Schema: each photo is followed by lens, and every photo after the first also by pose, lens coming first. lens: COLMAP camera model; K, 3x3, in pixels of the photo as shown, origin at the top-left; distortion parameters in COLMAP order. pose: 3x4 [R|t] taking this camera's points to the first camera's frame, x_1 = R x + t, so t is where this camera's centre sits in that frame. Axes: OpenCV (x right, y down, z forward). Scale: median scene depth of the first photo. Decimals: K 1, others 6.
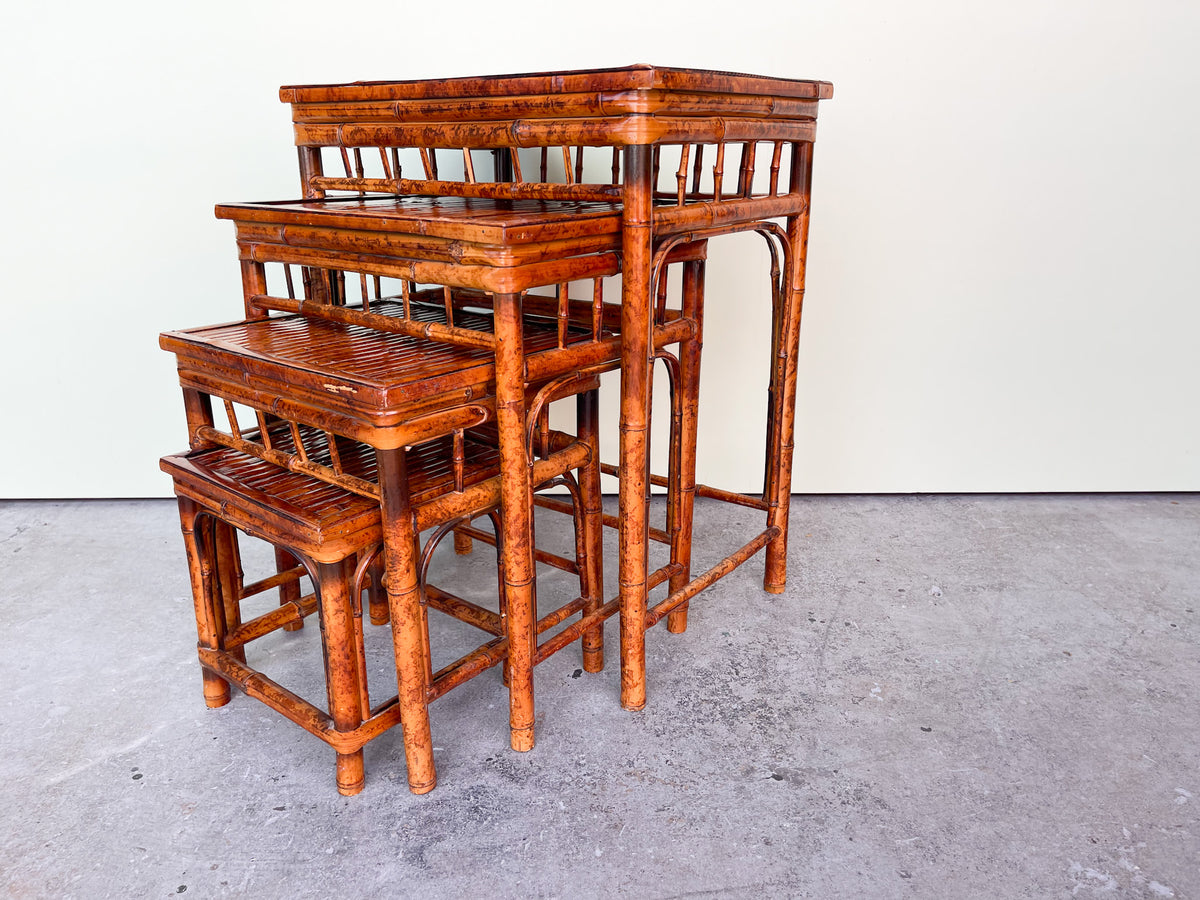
lens RADIAL K [[907.9, 0, 598.7], [0, 907.9, 448.1], [0, 0, 1]] dist [0.069425, -0.097525]
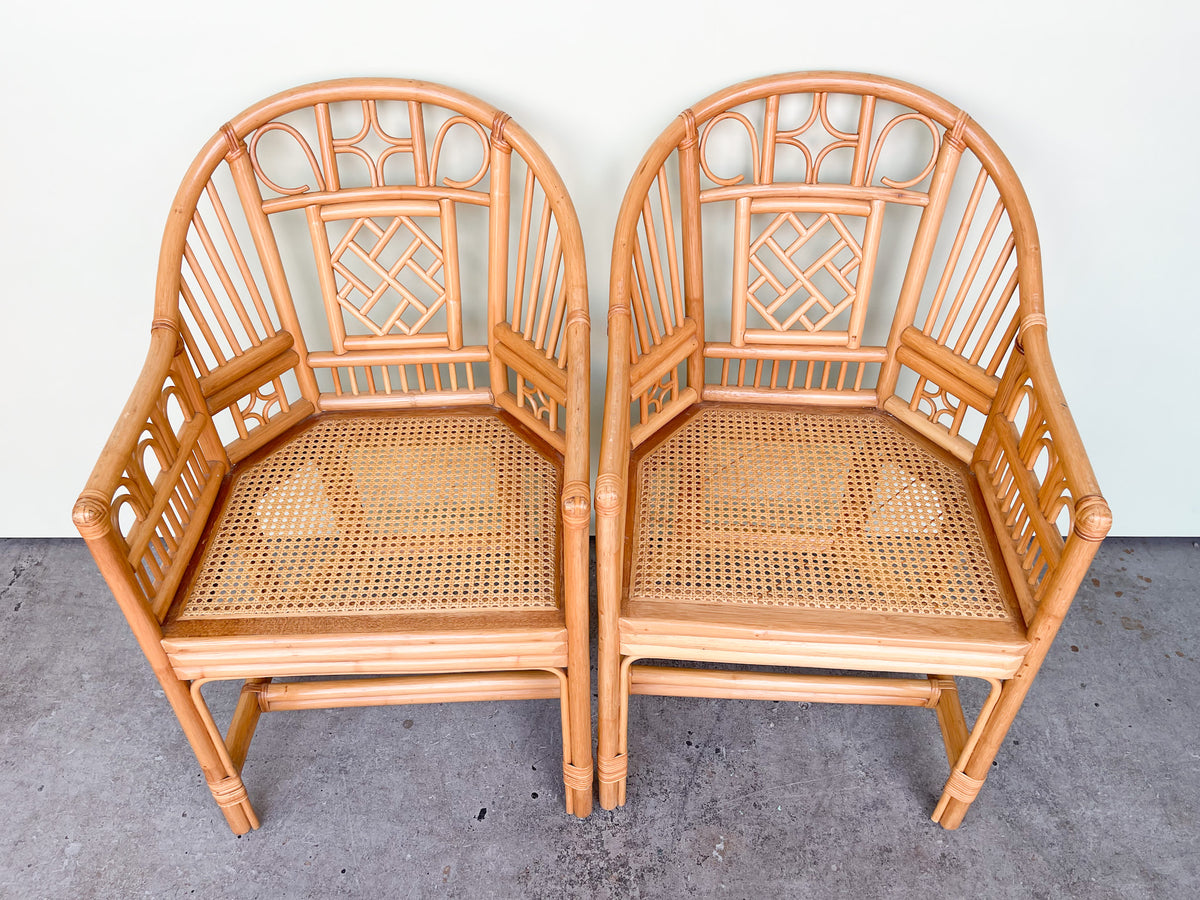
lens RADIAL K [[900.2, 0, 601.8], [0, 900.2, 463.2], [0, 0, 1]] dist [0.083049, -0.114163]
pose [[0.999382, 0.023611, -0.026045, 0.162818], [-0.011577, 0.920594, 0.390350, -0.687115], [0.033194, -0.389808, 0.920298, 0.064453]]
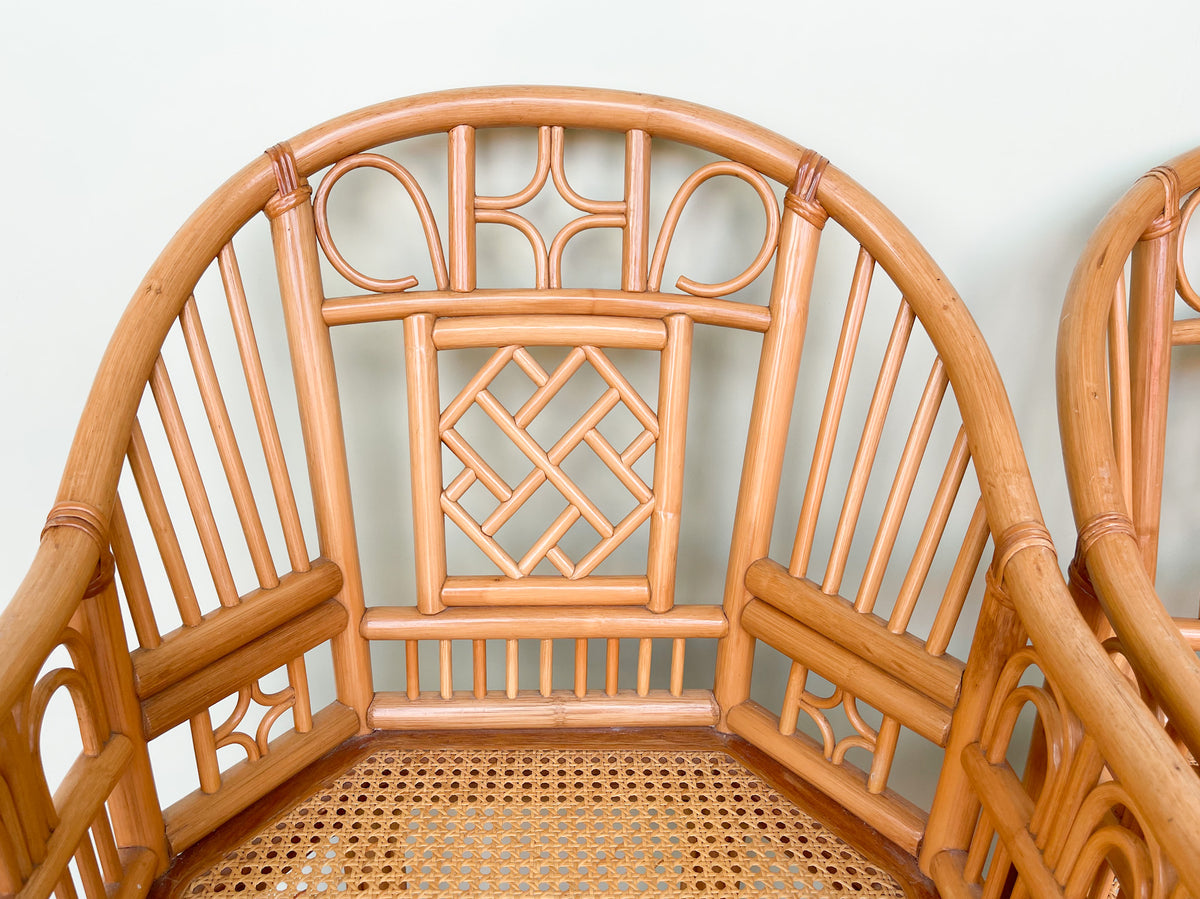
lens RADIAL K [[968.6, 0, 595.8], [0, 968.6, 481.8], [0, 0, 1]] dist [0.036276, -0.005817]
pose [[0.998542, 0.052868, -0.010946, -0.113542], [-0.051440, 0.993199, 0.104450, -0.500213], [0.016394, -0.103735, 0.994470, 0.607138]]
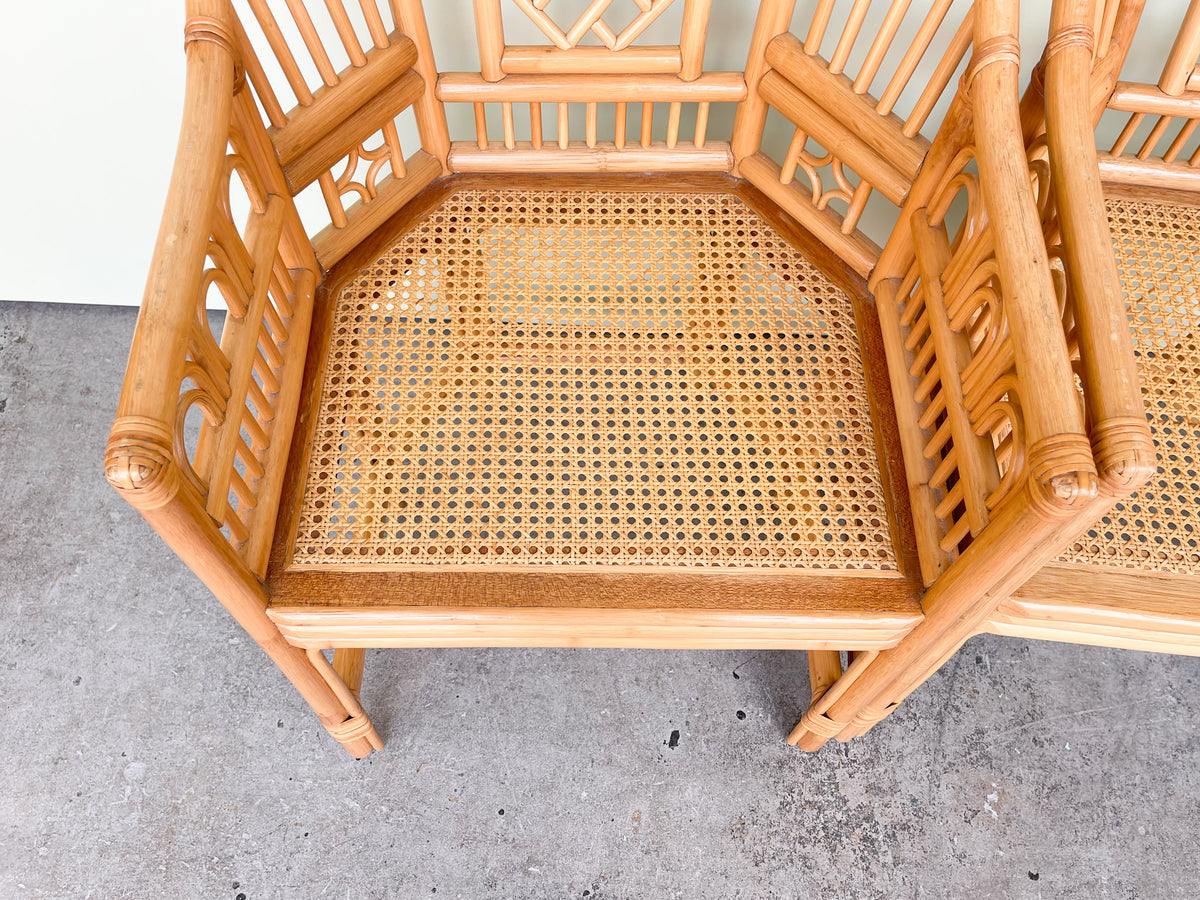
lens RADIAL K [[924.7, 0, 600.0], [0, 924.7, 450.0], [0, 0, 1]] dist [0.081134, -0.116294]
pose [[0.997515, 0.070389, -0.002926, -0.120030], [-0.049883, 0.735030, 0.676197, -0.624181], [0.049748, -0.674371, 0.736715, 0.509993]]
